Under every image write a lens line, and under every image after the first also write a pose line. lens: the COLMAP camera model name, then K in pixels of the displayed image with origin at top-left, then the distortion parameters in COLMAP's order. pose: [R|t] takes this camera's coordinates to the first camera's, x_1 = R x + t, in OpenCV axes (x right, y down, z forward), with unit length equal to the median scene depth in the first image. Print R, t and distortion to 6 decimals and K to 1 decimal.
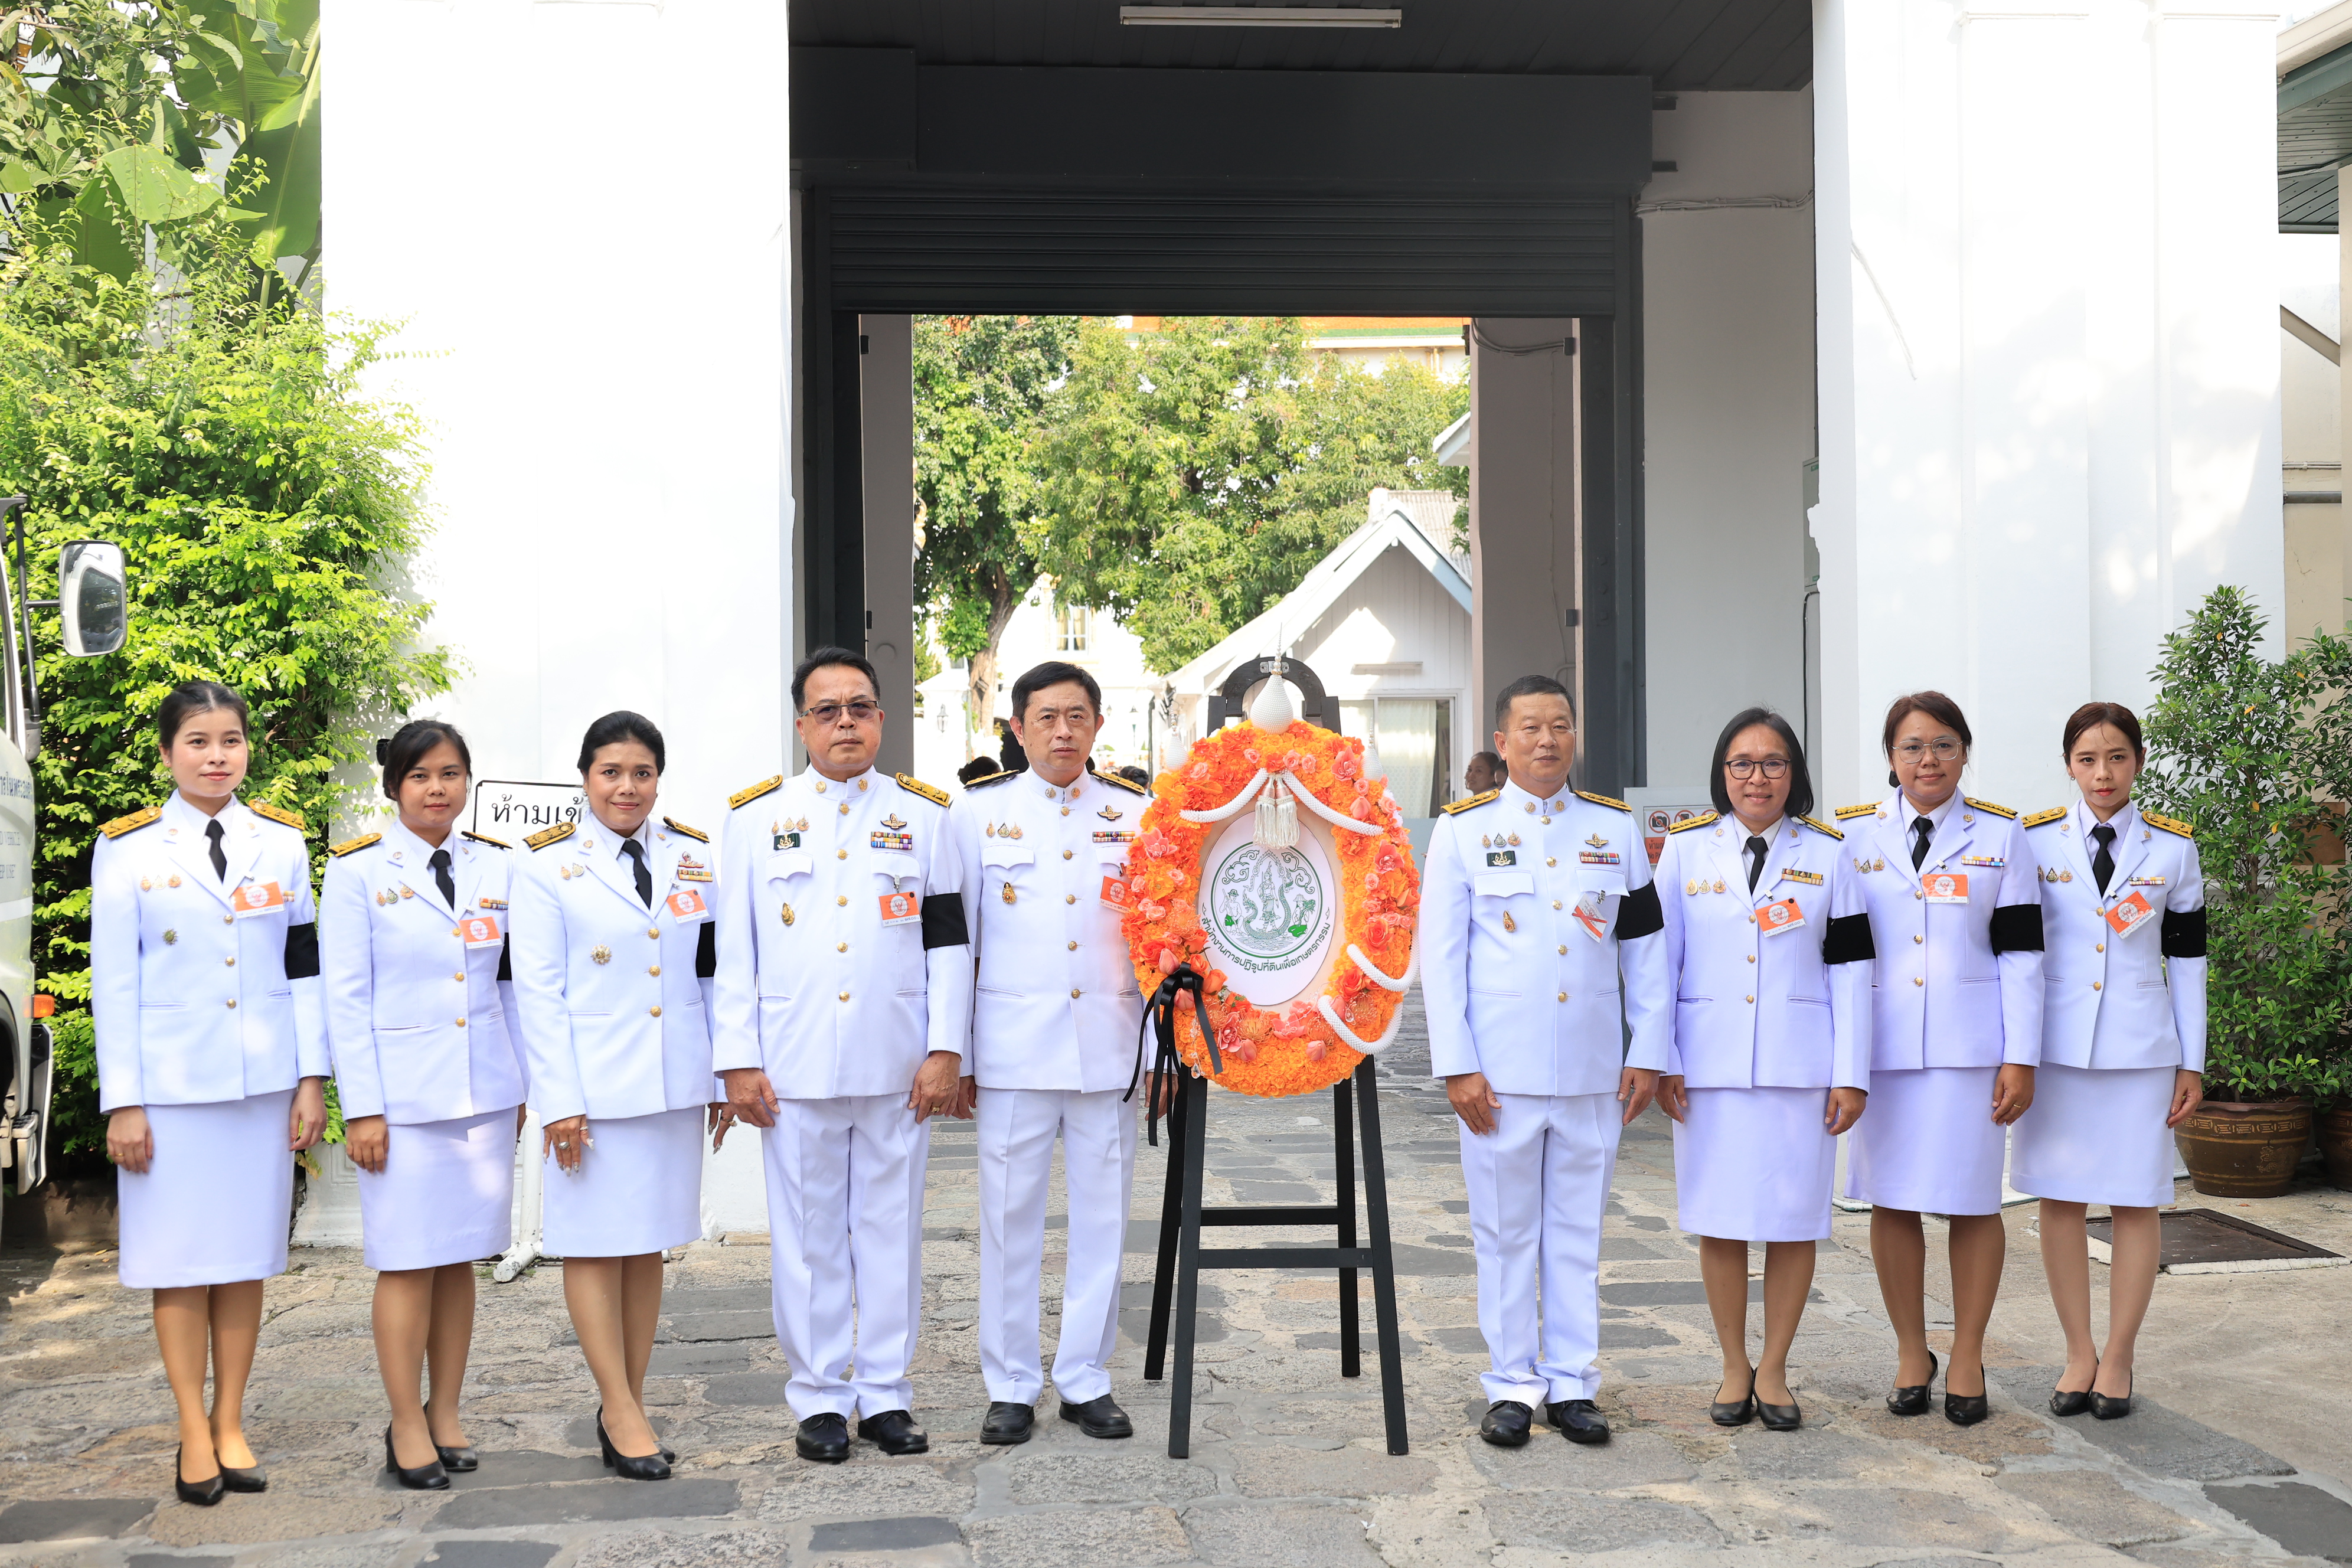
lens RADIAL K [[2882.8, 0, 1182.8], [0, 2882.8, 791.7], [0, 0, 1]] dist [0.013669, -0.004374]
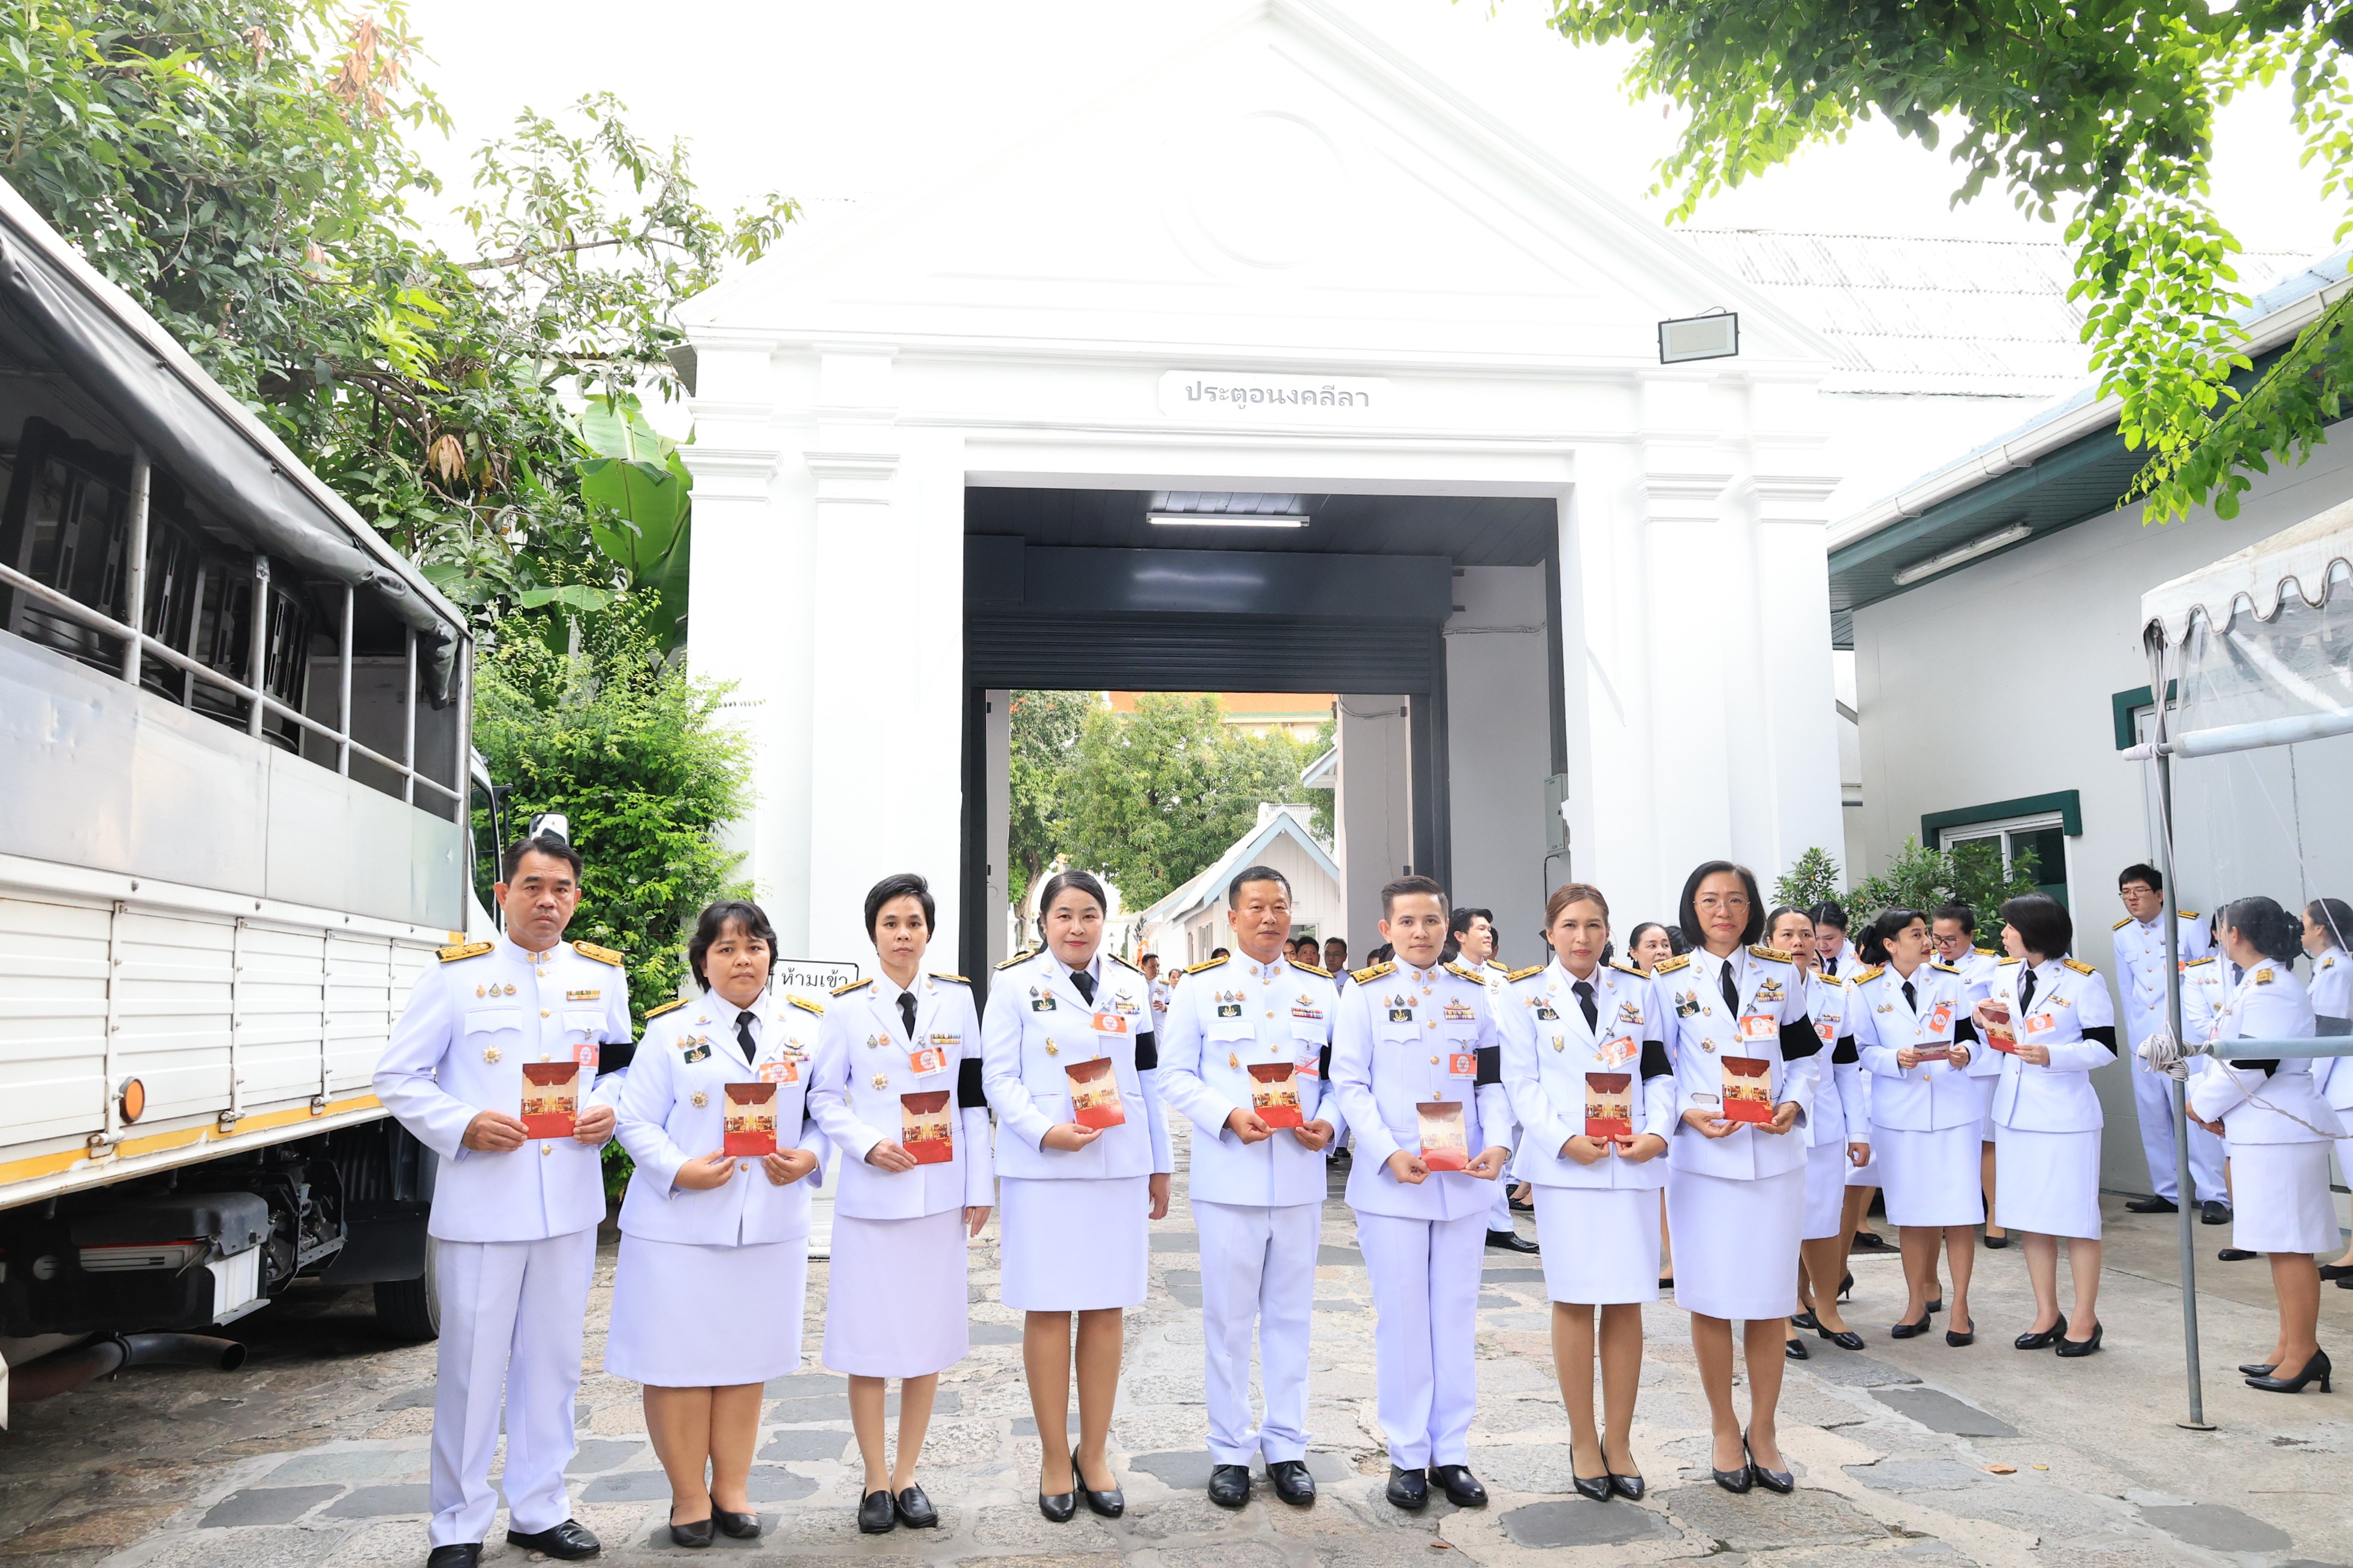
lens RADIAL K [[1706.7, 0, 1185.0], [0, 1706.7, 784.2], [0, 0, 1]] dist [0.002071, 0.002224]
pose [[0.999526, 0.005493, 0.030299, -0.041434], [-0.001887, 0.993040, -0.117760, 0.011209], [-0.030735, 0.117647, 0.992580, 0.014666]]
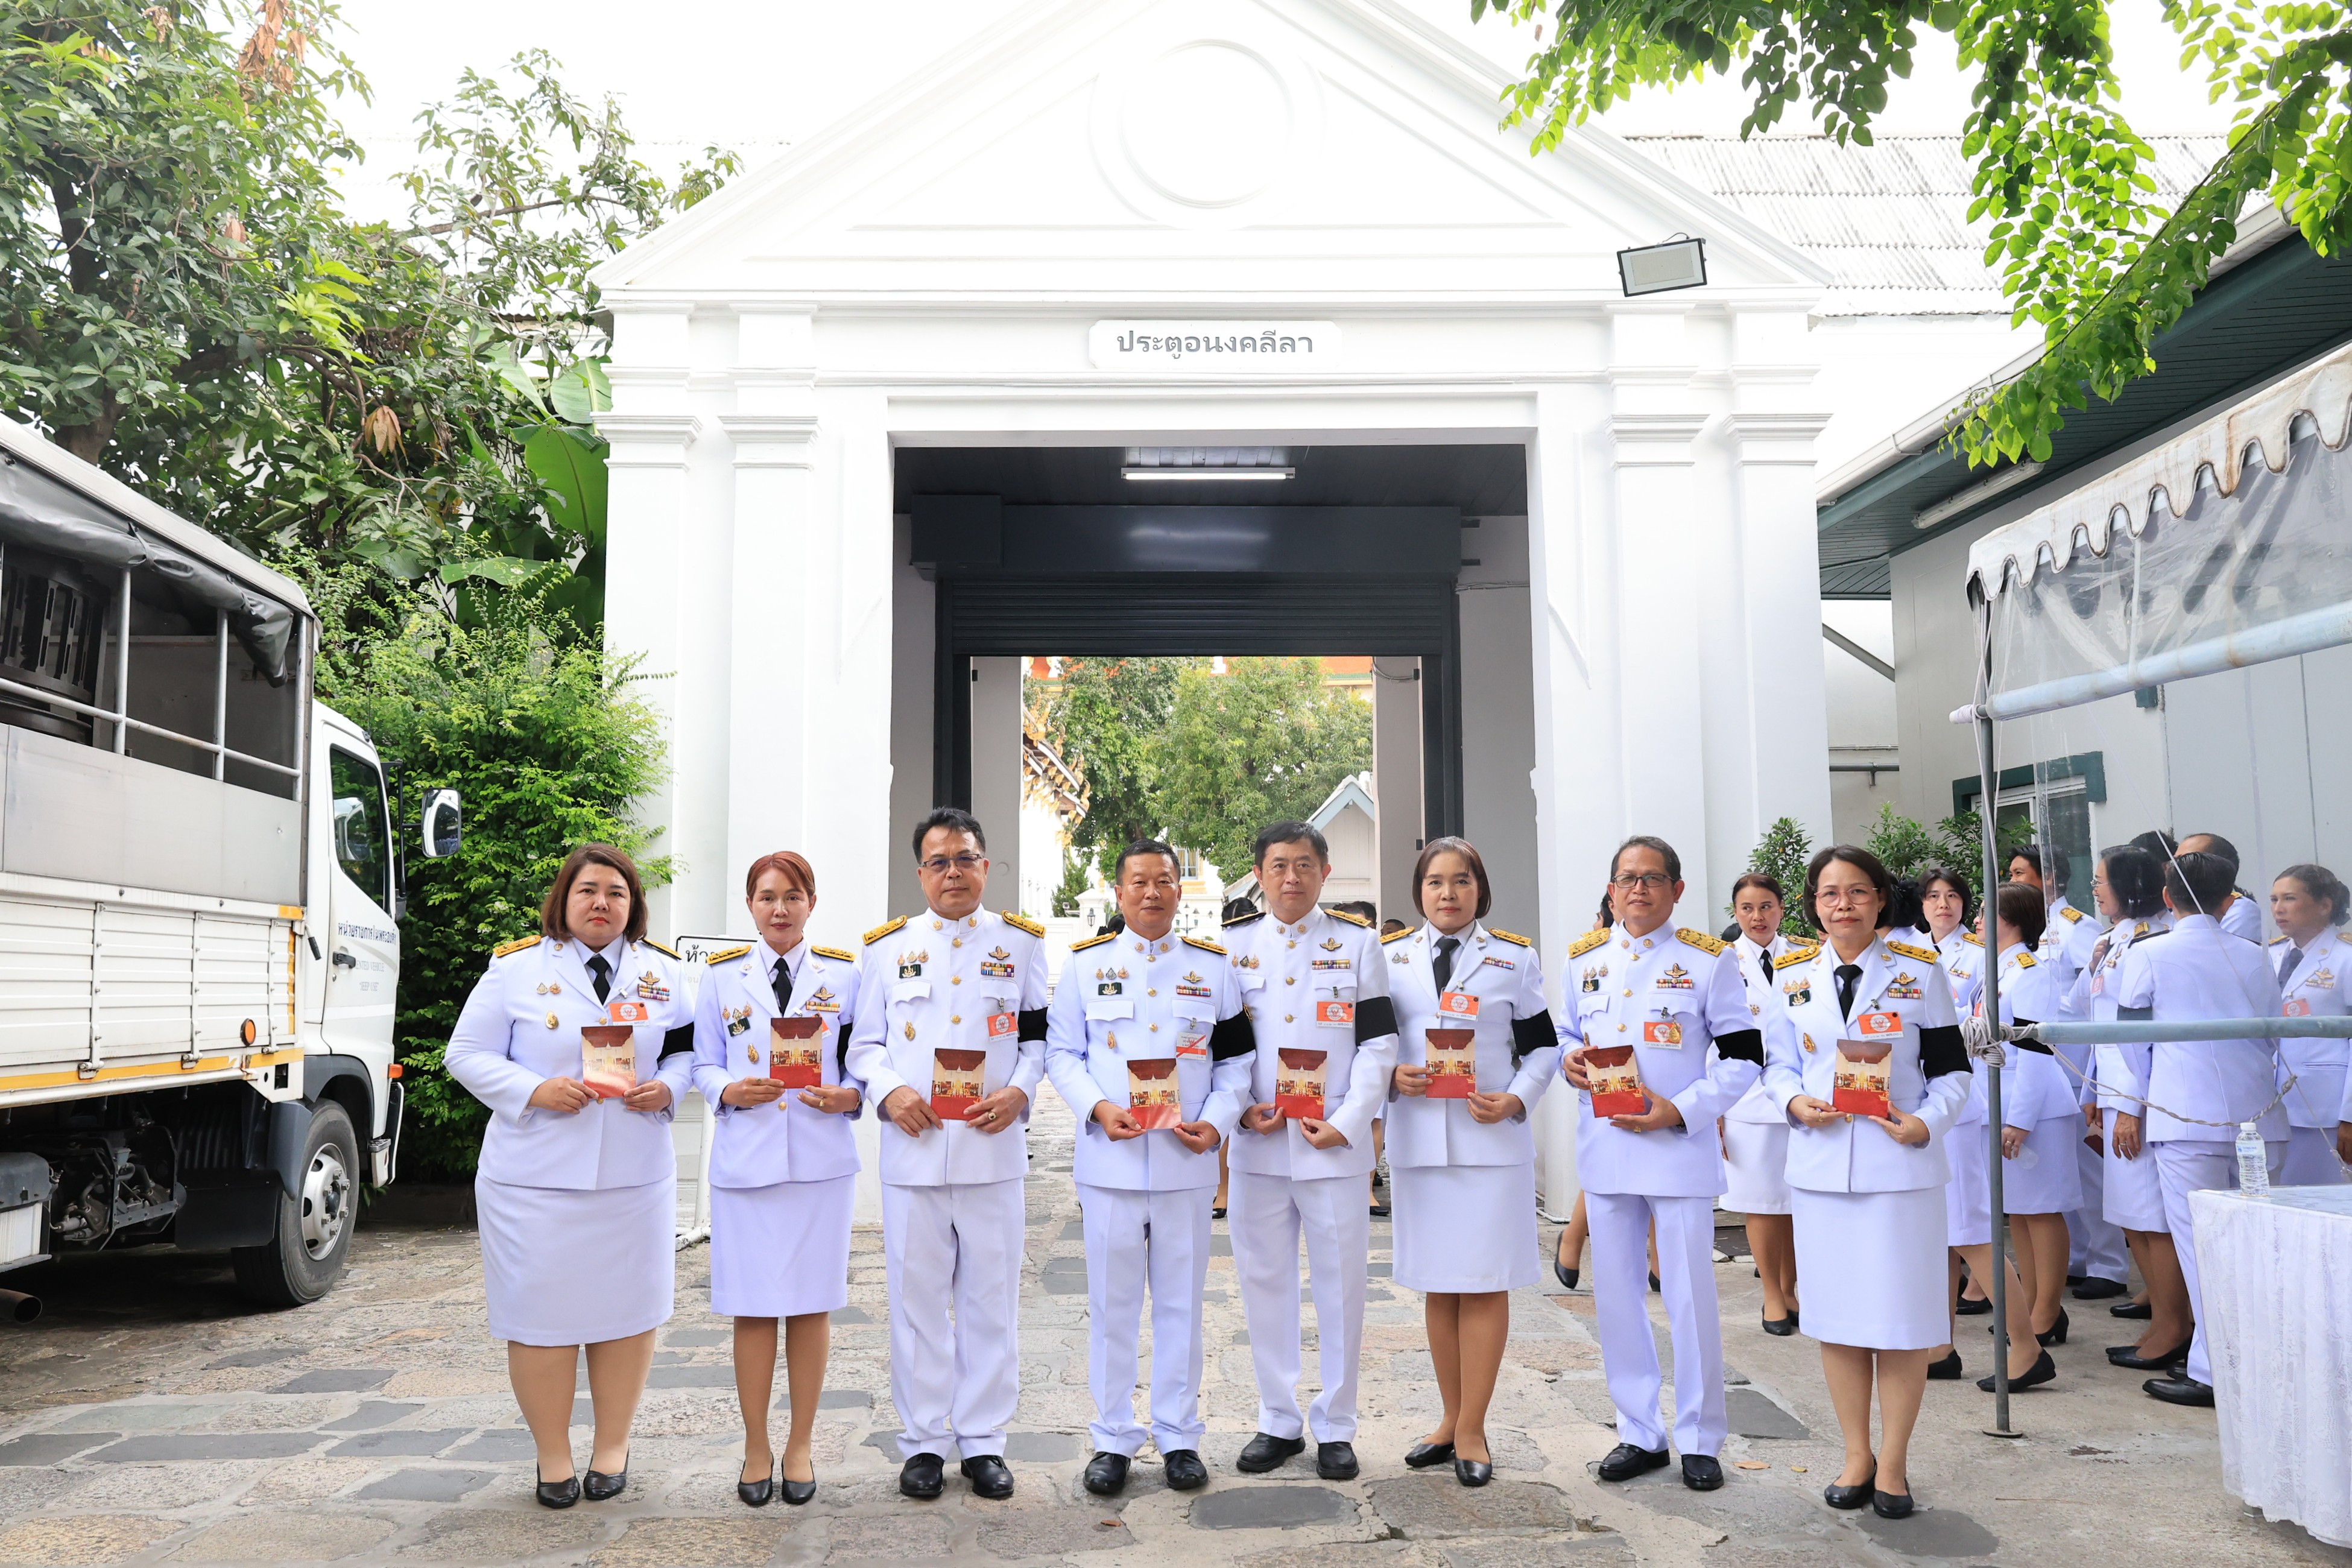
lens RADIAL K [[1839.5, 0, 1149.4], [0, 1839.5, 786.6], [0, 0, 1]] dist [0.021153, -0.029294]
pose [[0.997580, -0.000070, -0.069529, 0.094670], [-0.006820, 0.995079, -0.098850, 0.013673], [0.069194, 0.099085, 0.992670, -0.018164]]
